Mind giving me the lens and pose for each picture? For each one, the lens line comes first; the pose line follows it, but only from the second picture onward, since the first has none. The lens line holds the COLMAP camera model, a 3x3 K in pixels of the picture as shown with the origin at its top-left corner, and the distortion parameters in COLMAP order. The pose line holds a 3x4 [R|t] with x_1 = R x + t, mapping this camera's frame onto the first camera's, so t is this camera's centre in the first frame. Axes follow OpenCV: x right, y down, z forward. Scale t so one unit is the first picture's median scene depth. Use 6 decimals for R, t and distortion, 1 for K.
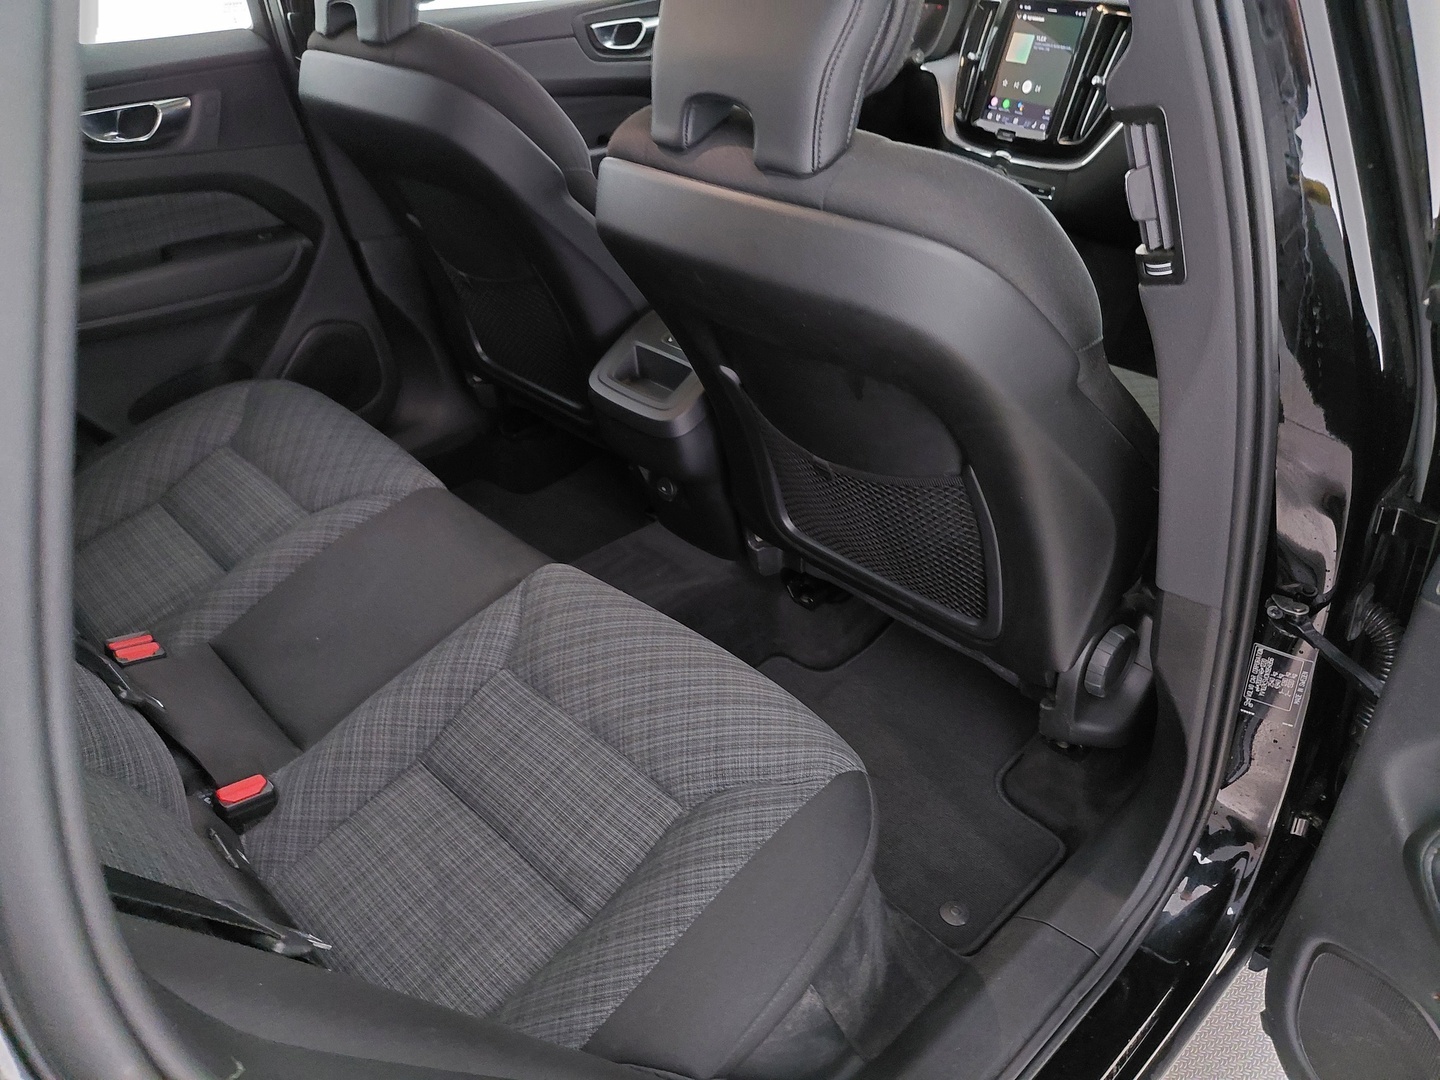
lens RADIAL K [[1040.0, 0, 724.0], [0, 1040.0, 541.8], [0, 0, 1]] dist [-0.029111, 0.026583]
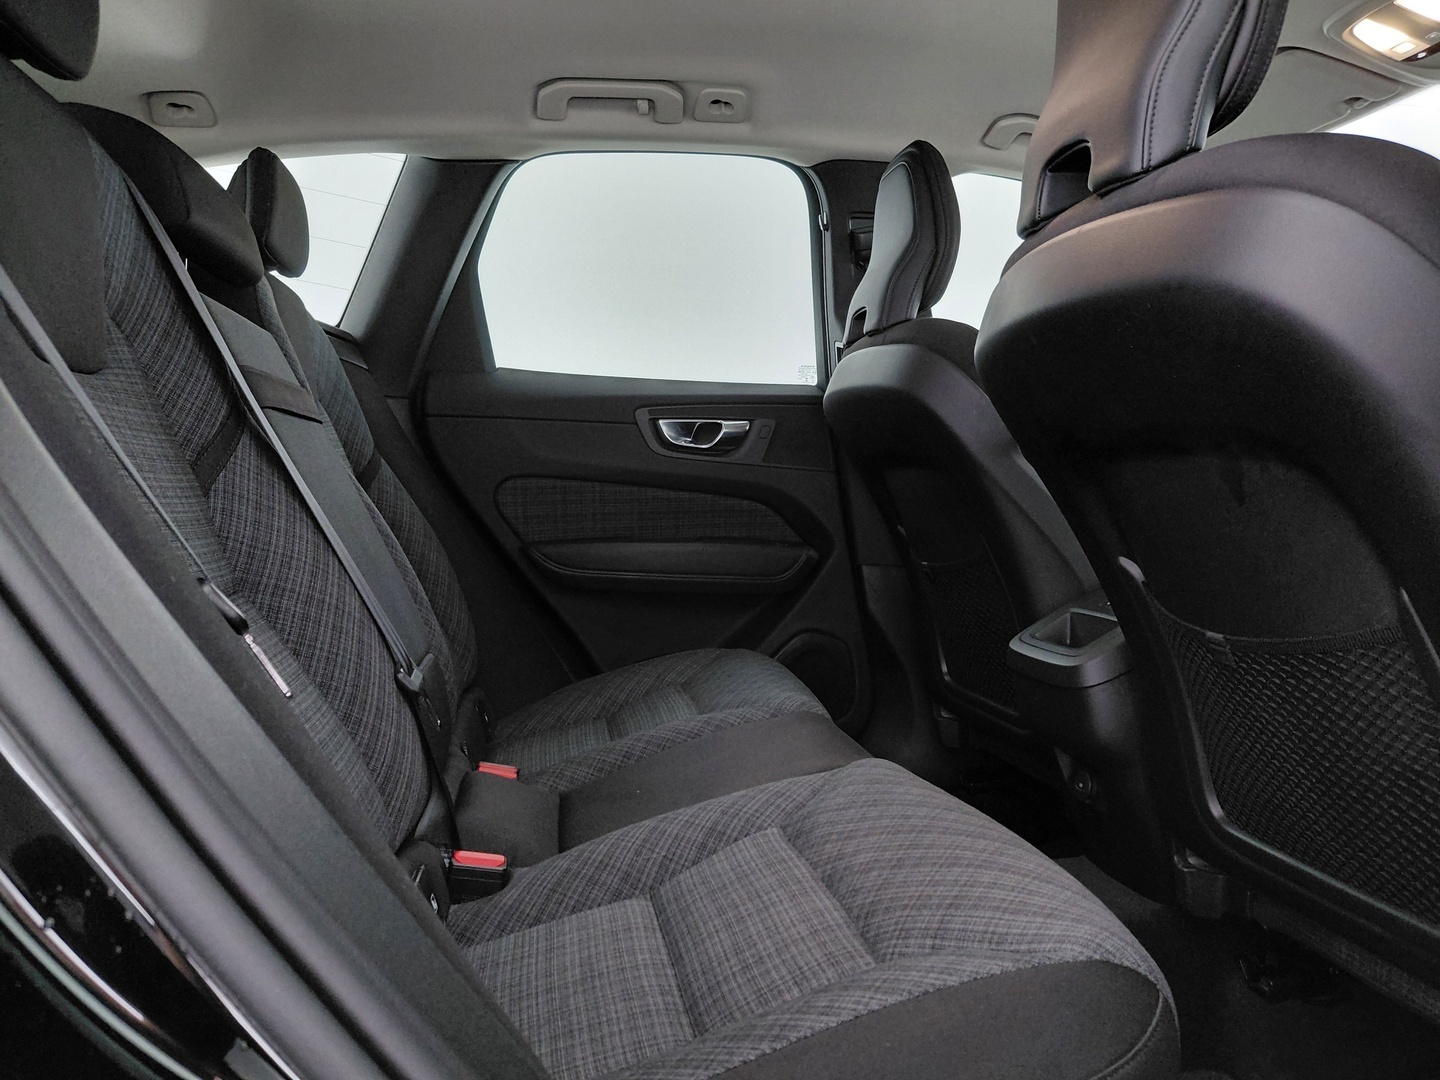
lens RADIAL K [[1040.0, 0, 721.2], [0, 1040.0, 546.1], [0, 0, 1]] dist [-0.029111, 0.026583]
pose [[0.828759, 0.053681, -0.557025, 0.163789], [-0.316963, 0.865356, -0.388192, 0.208300], [0.461187, 0.498274, 0.734187, 0.190685]]
